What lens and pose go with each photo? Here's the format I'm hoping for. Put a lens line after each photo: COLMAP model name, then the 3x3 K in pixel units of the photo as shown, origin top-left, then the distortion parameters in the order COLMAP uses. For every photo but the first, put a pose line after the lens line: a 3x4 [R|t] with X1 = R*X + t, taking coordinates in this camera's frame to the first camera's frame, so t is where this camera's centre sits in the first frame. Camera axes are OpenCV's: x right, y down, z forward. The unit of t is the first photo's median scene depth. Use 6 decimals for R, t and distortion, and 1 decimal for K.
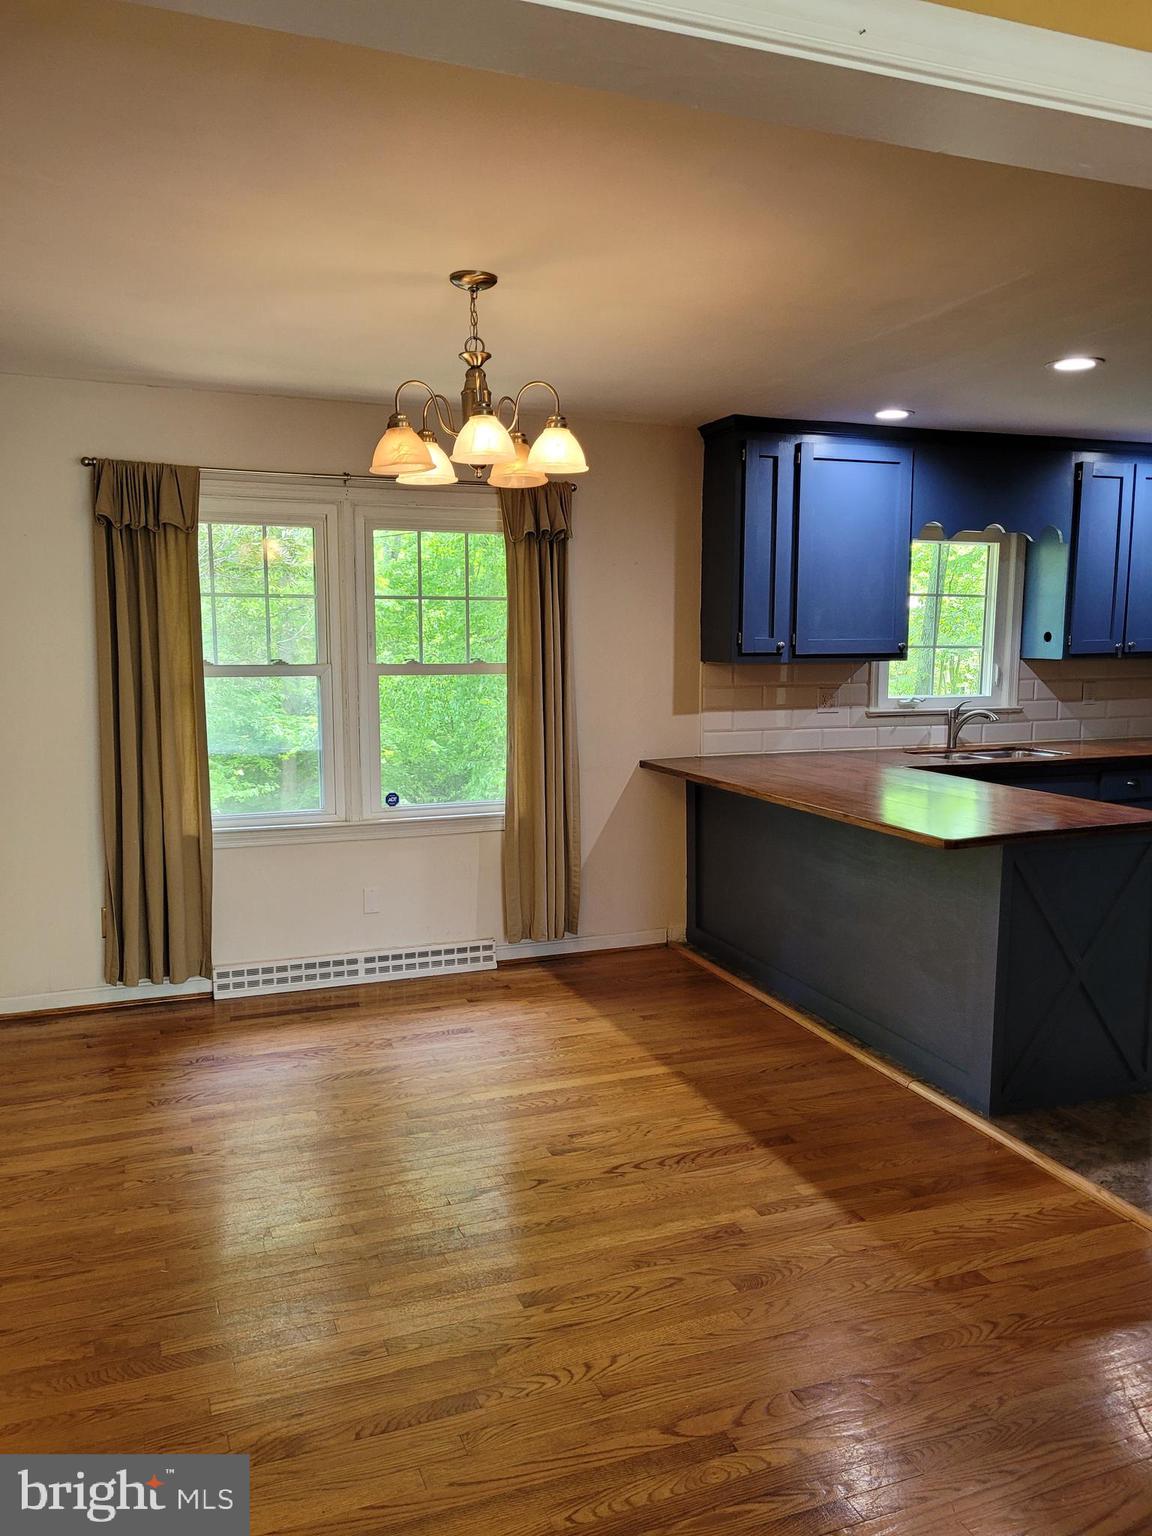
lens RADIAL K [[1167.2, 0, 584.9], [0, 1167.2, 757.7], [0, 0, 1]] dist [0.060336, -0.046610]
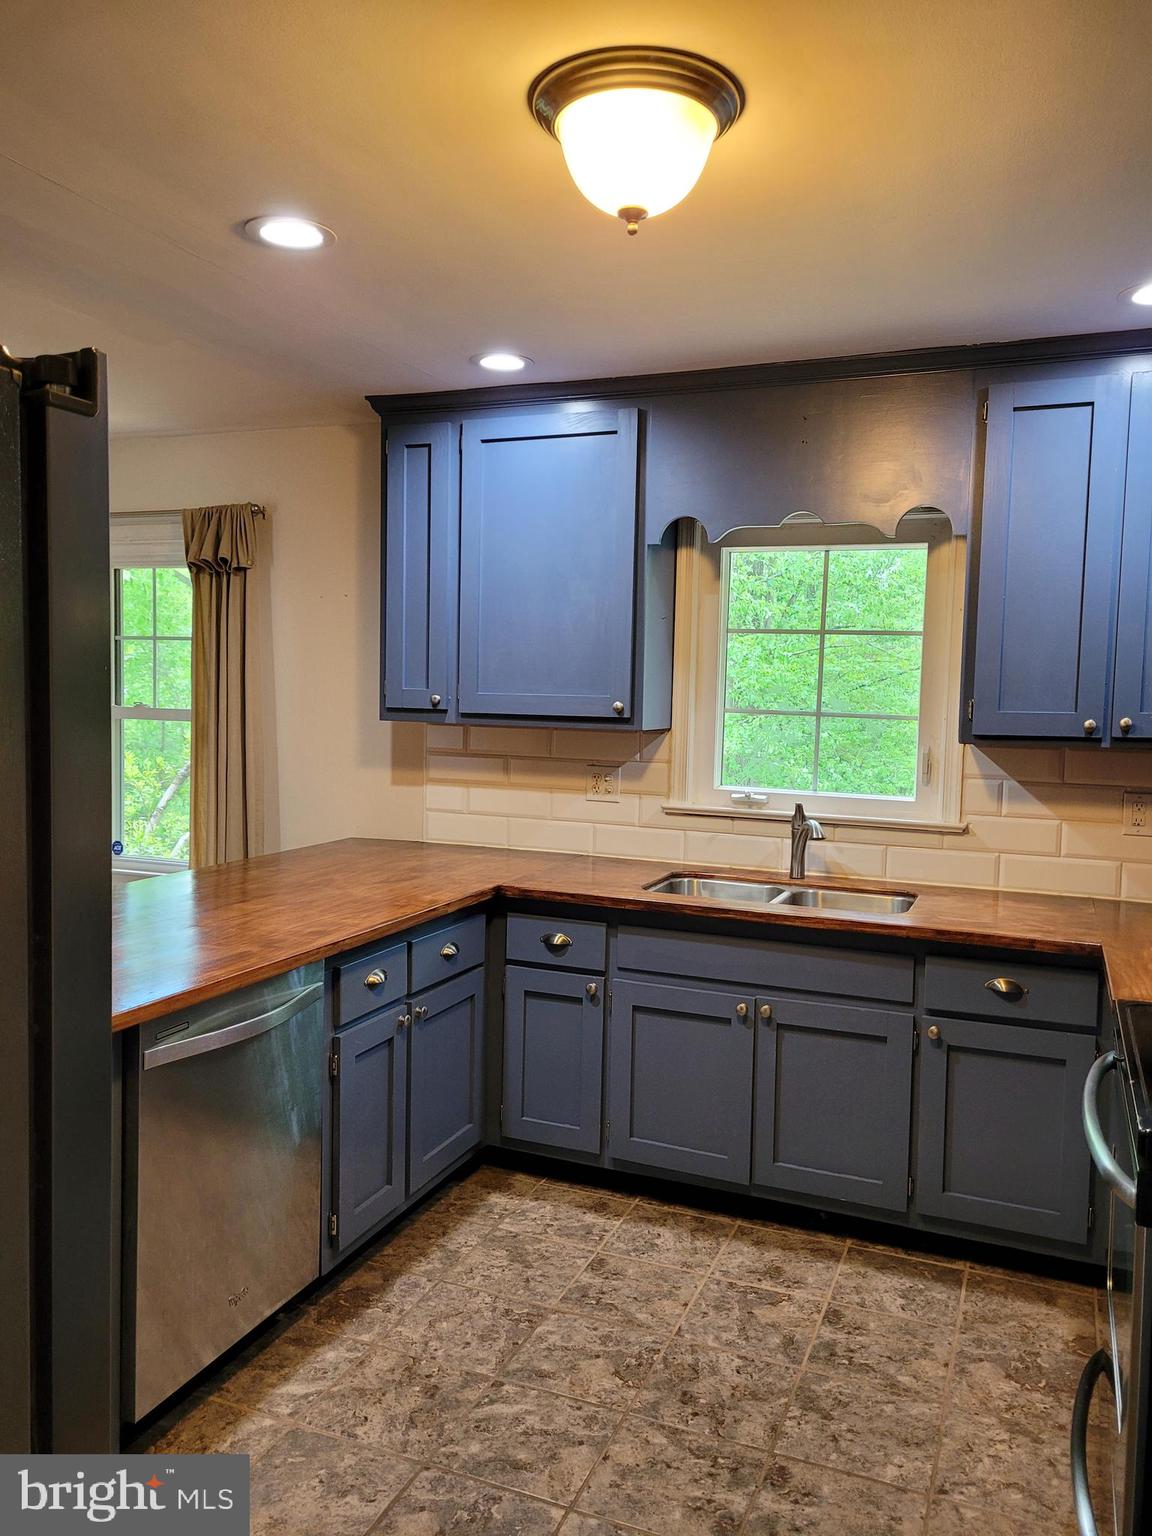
lens RADIAL K [[1167.2, 0, 578.5], [0, 1167.2, 765.9], [0, 0, 1]] dist [0.060336, -0.046610]
pose [[0.722083, 0.059474, -0.689245, 0.670909], [-0.101415, 0.994635, -0.020421, -0.043233], [0.684333, 0.084645, 0.724240, 0.473889]]
